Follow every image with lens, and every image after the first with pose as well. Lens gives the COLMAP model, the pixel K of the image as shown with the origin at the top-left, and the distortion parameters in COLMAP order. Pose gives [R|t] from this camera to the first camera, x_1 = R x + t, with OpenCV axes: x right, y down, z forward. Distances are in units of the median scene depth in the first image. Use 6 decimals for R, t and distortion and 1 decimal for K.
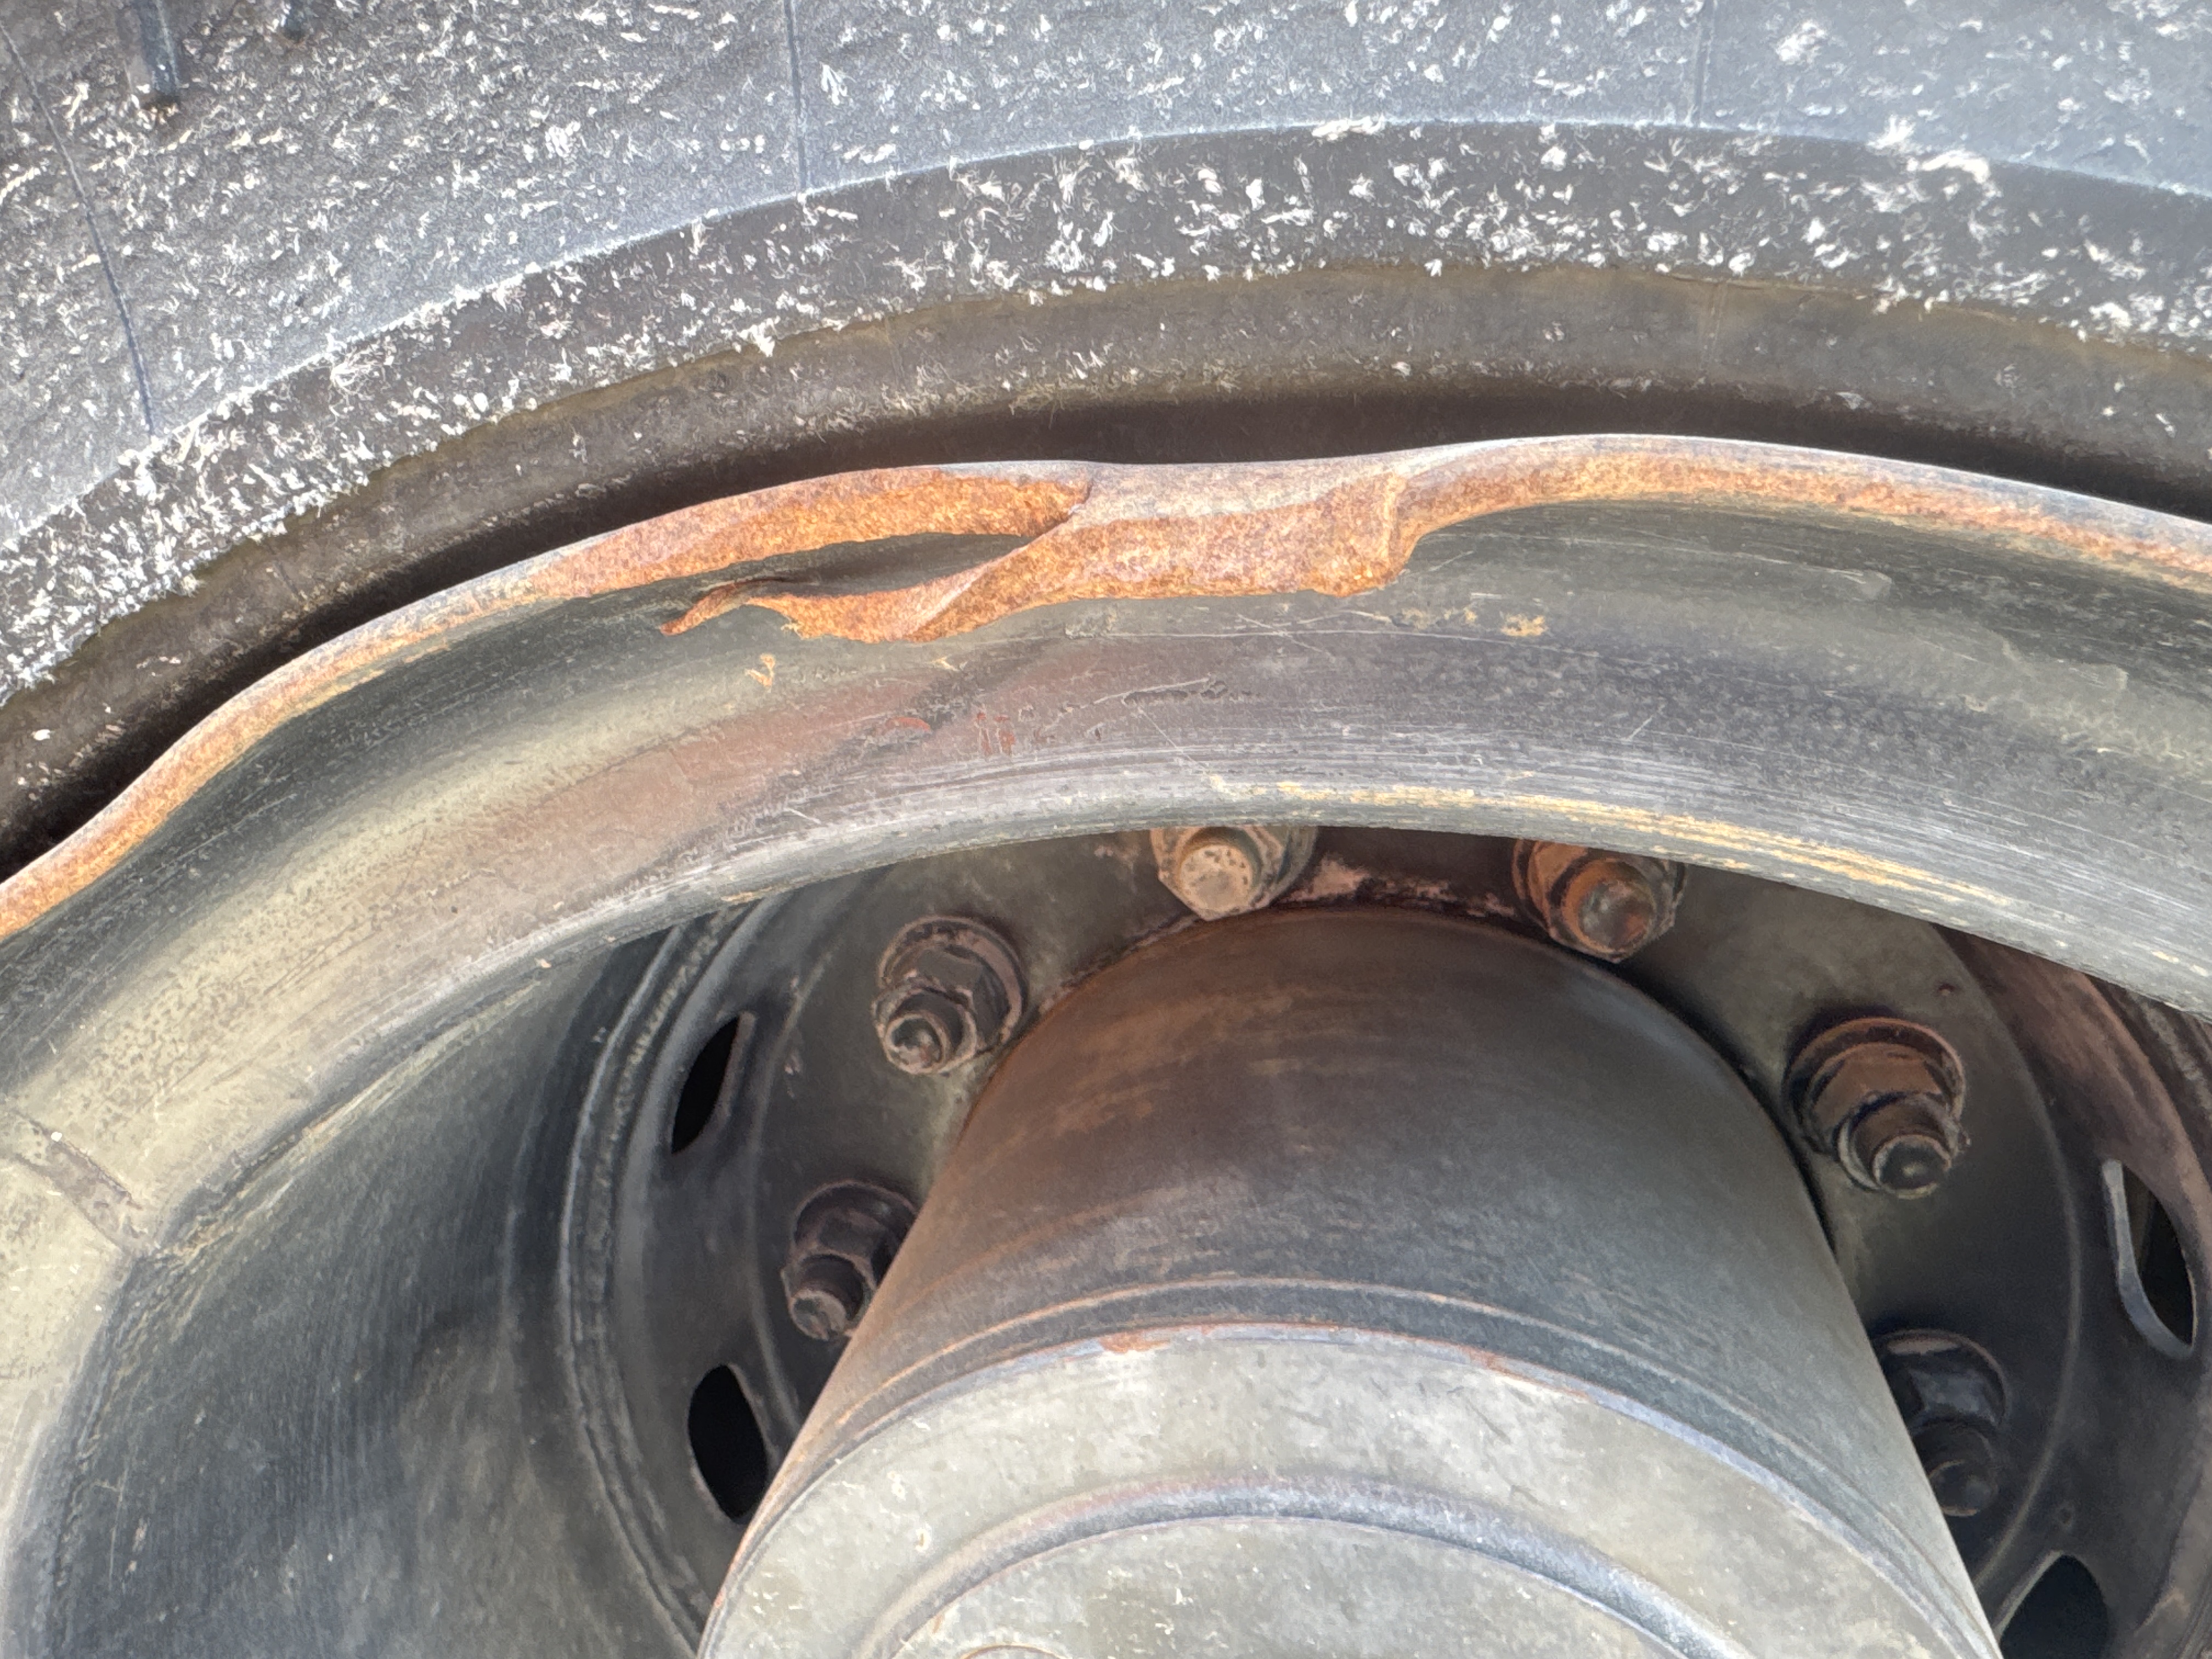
lens RADIAL K [[1533.5, 0, 1111.0], [0, 1533.5, 785.0], [0, 0, 1]] dist [-0.027635, -0.002059]
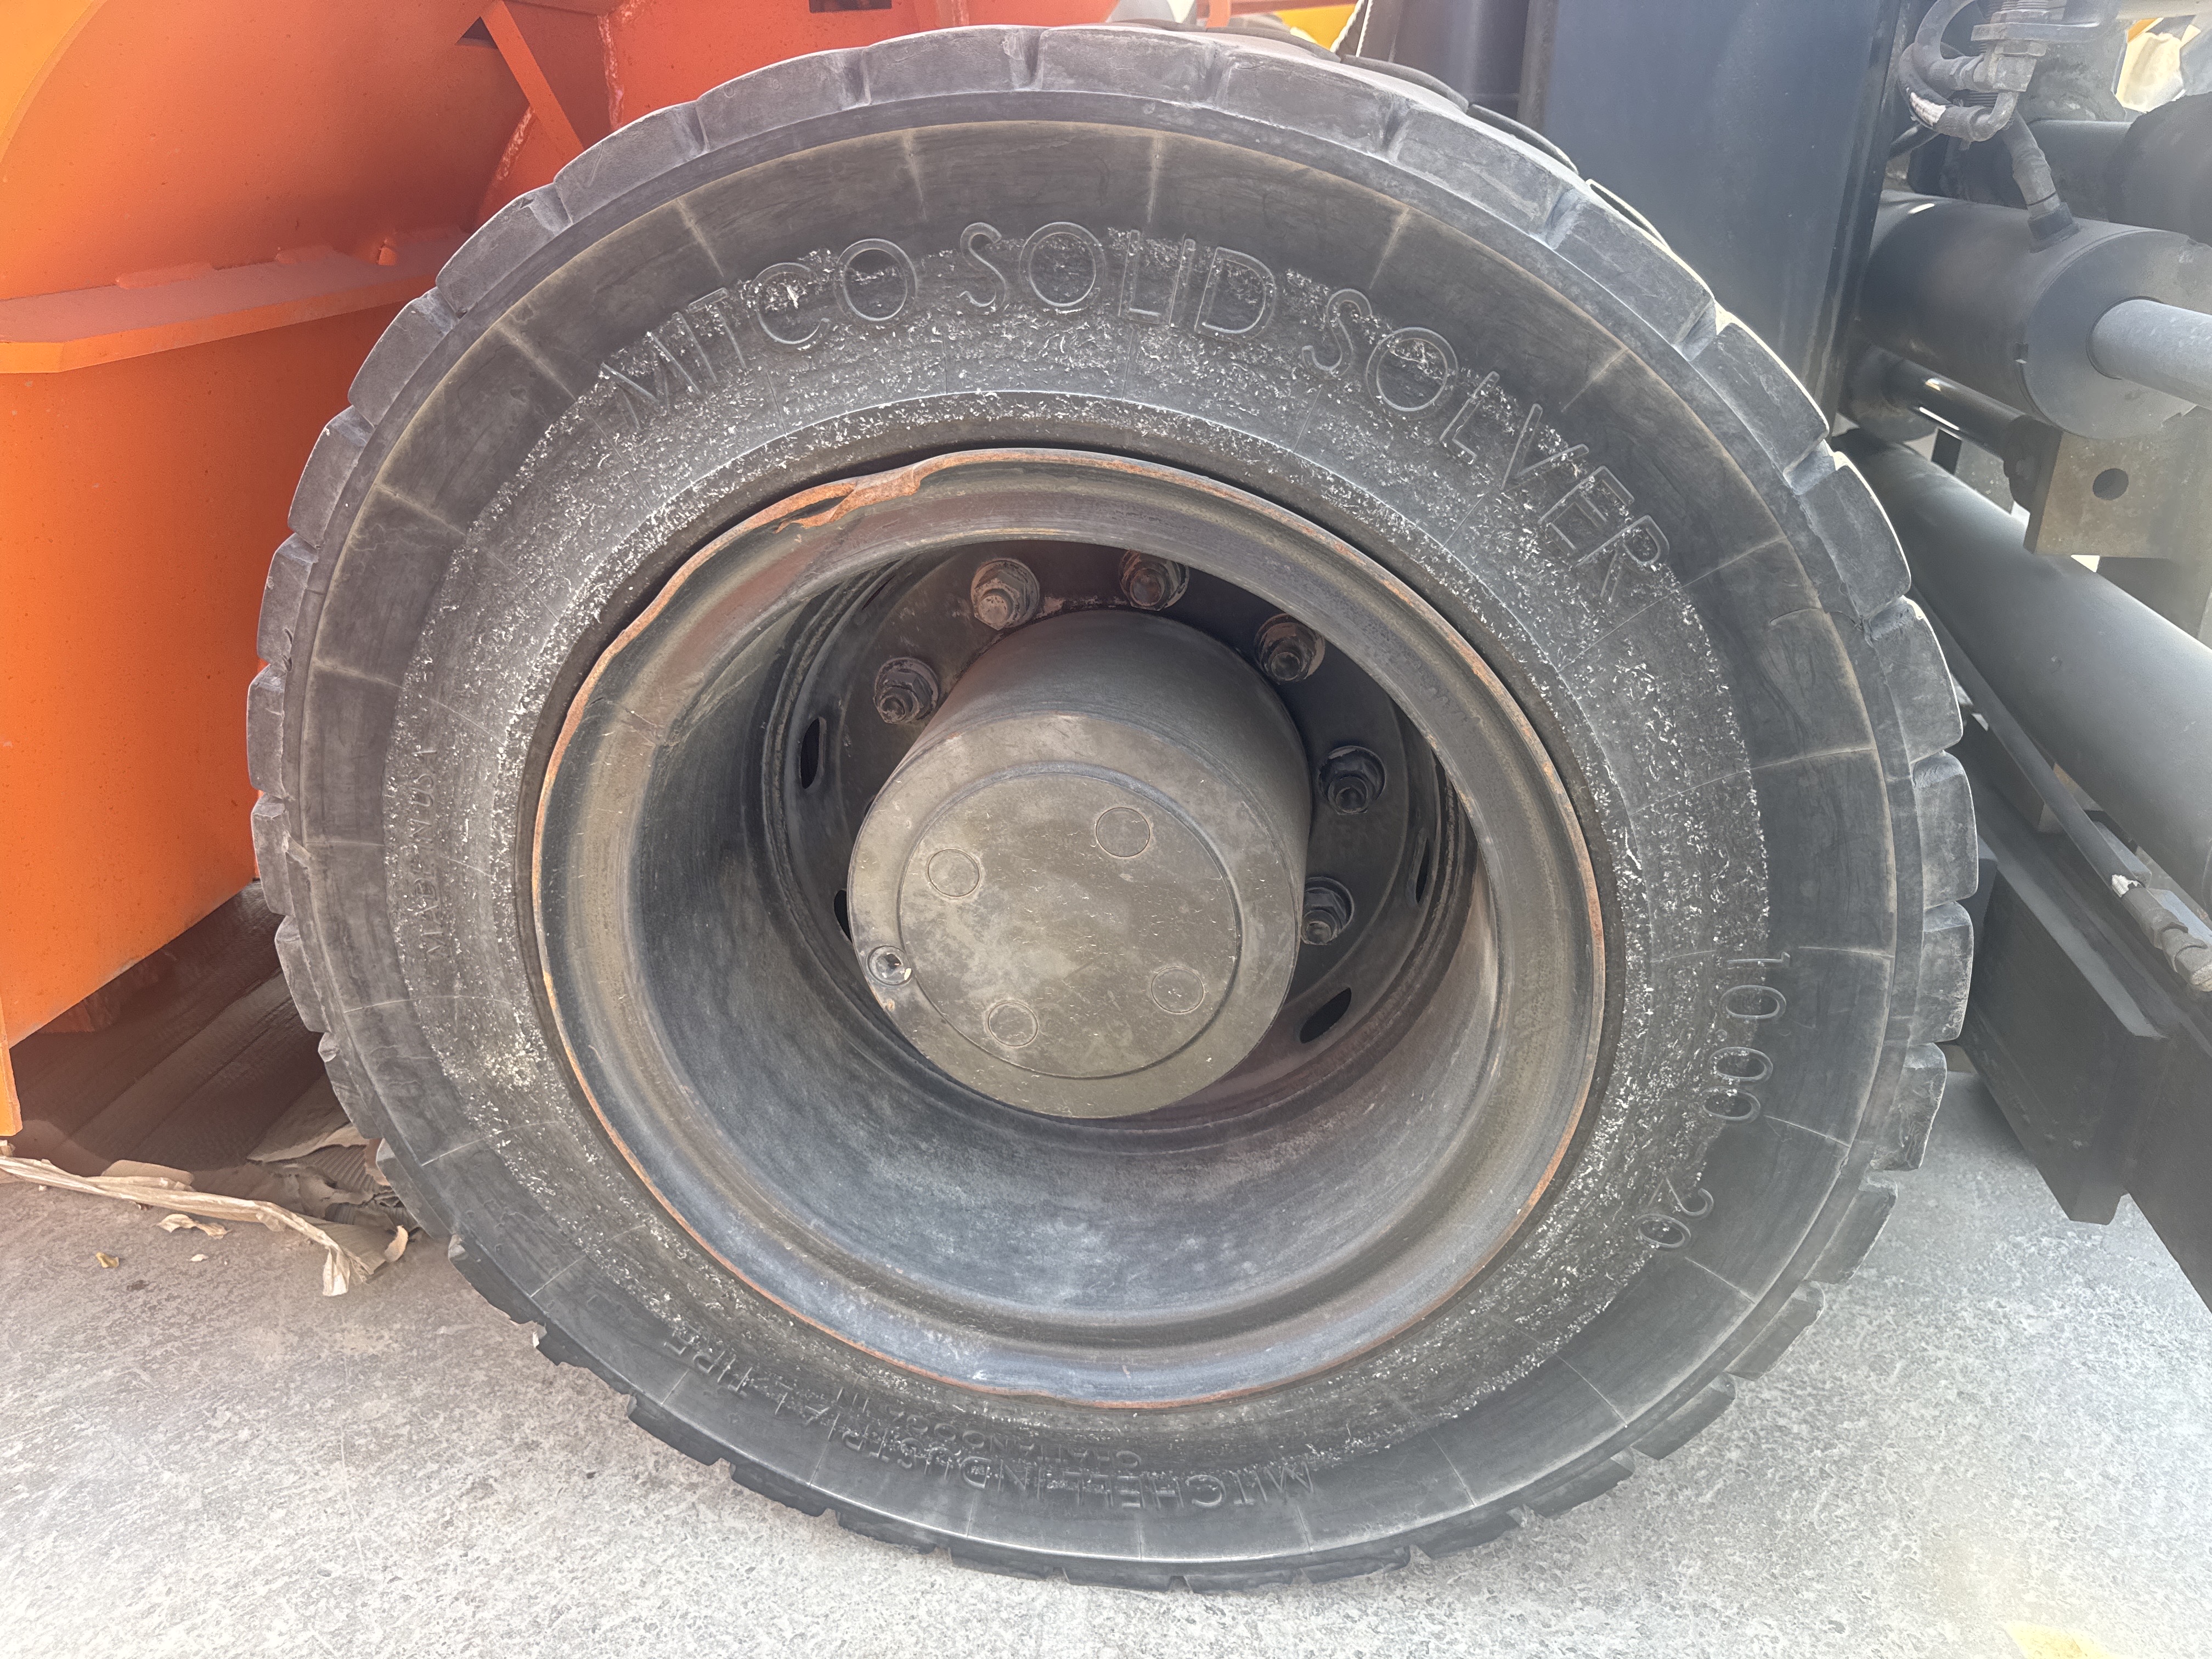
lens RADIAL K [[1564.8, 0, 1114.4], [0, 1564.8, 852.6], [0, 0, 1]] dist [0.043793, -0.071663]
pose [[0.980658, -0.189280, -0.049823, 0.739266], [0.193258, 0.976700, 0.093323, 0.583899], [0.030998, -0.101147, 0.994388, -3.664381]]
